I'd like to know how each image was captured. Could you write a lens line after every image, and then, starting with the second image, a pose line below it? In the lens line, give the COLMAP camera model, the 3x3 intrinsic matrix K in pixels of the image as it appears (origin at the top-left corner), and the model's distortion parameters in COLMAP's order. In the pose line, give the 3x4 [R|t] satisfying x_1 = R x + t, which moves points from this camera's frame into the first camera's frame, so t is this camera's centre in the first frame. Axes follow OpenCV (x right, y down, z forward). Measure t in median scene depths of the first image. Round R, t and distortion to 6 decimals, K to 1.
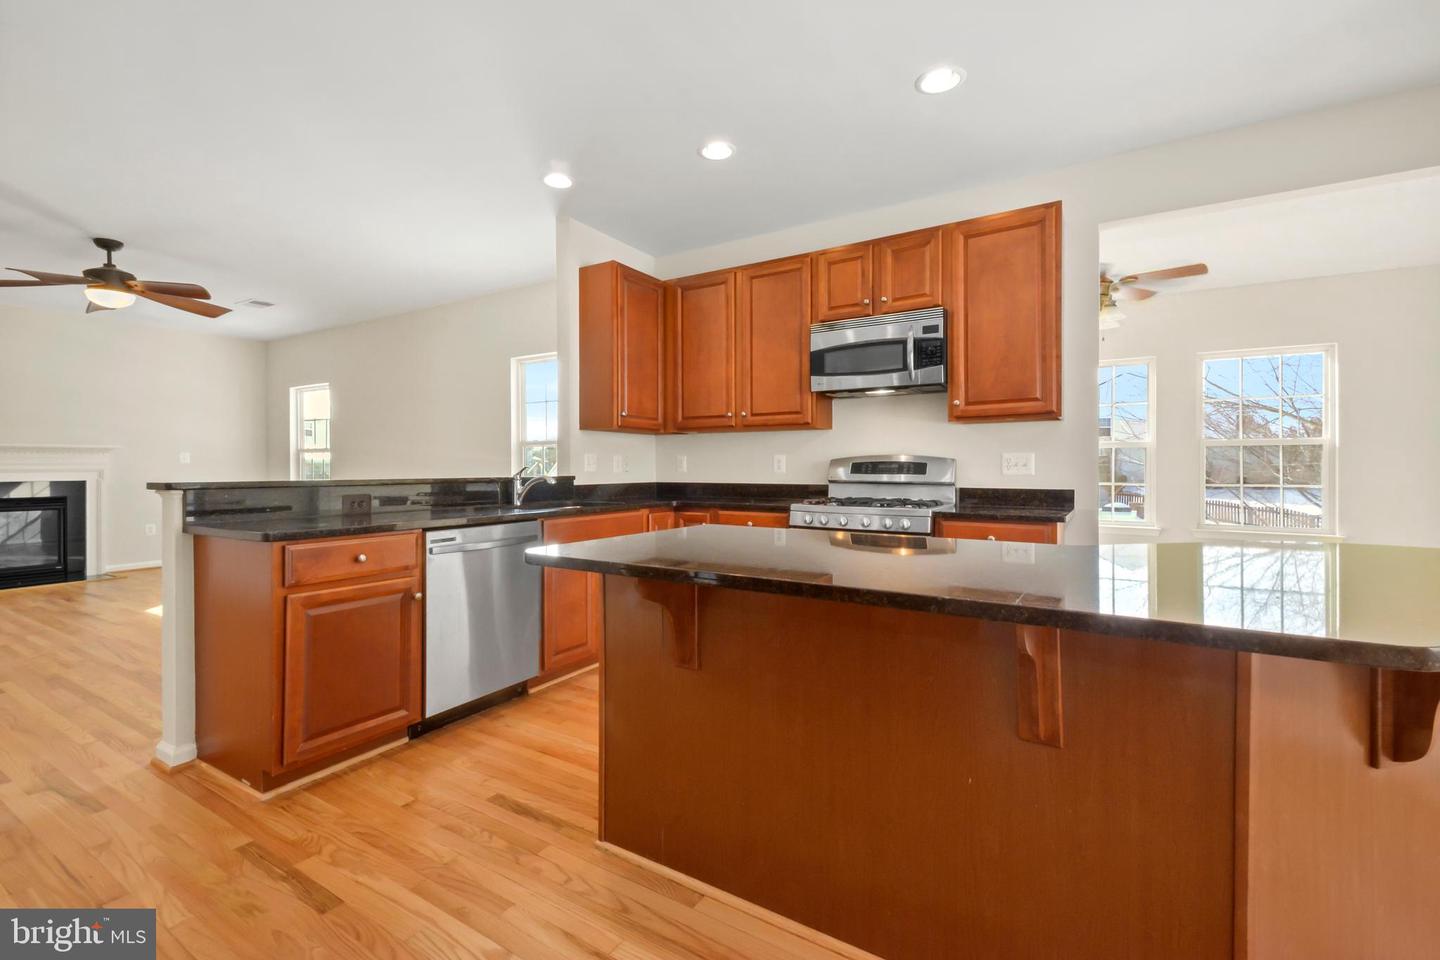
lens RADIAL K [[650.4, 0, 722.9], [0, 650.4, 471.2], [0, 0, 1]] dist [-0.010233, -0.000589]
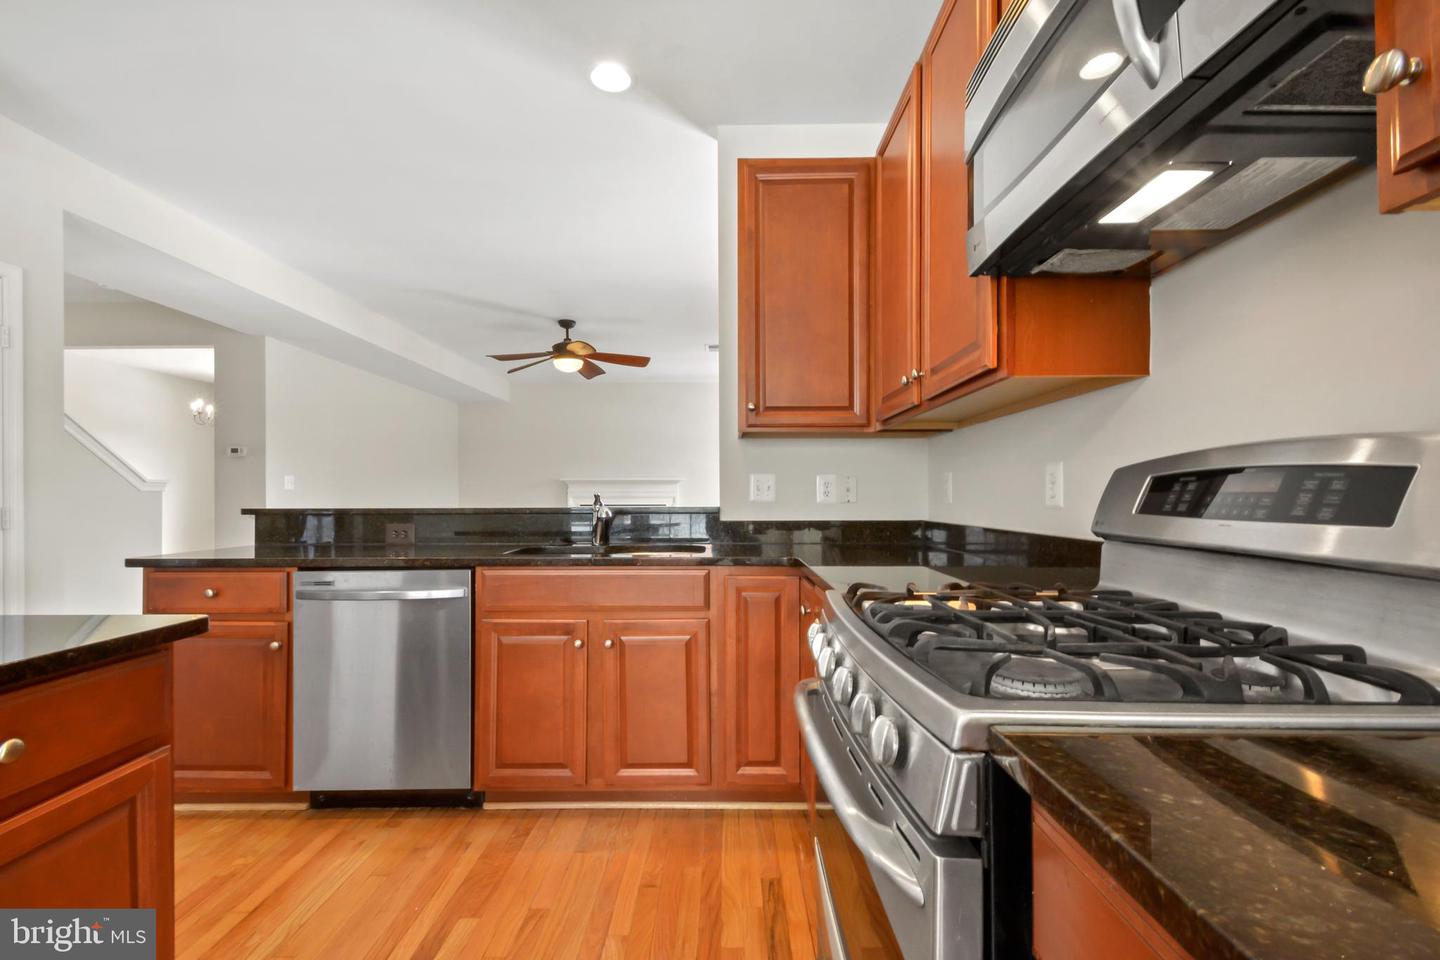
lens RADIAL K [[650.4, 0, 710.8], [0, 650.4, 487.7], [0, 0, 1]] dist [-0.010233, -0.000589]
pose [[0.515524, -0.010786, -0.856807, 0.392770], [-0.002885, 0.999893, -0.014323, -0.004478], [0.856870, 0.009856, 0.515438, 0.724382]]
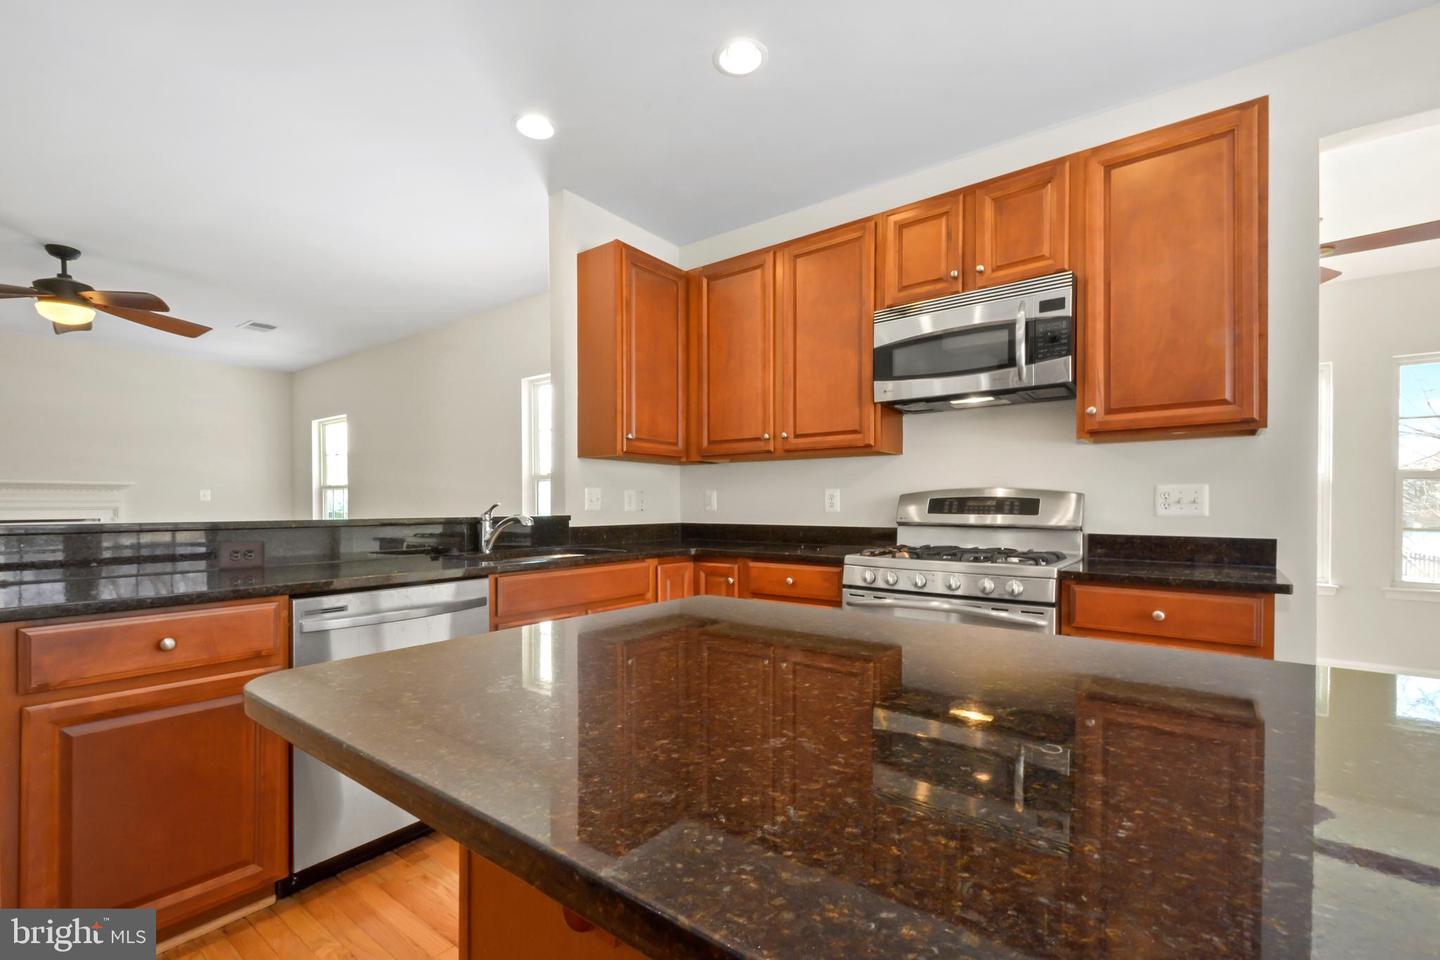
lens RADIAL K [[650.4, 0, 714.6], [0, 650.4, 522.8], [0, 0, 1]] dist [-0.010233, -0.000589]
pose [[0.995012, 0.003982, -0.099674, 0.030790], [-0.002000, 0.999798, 0.019975, -0.000281], [0.099734, -0.019676, 0.994820, 0.257619]]
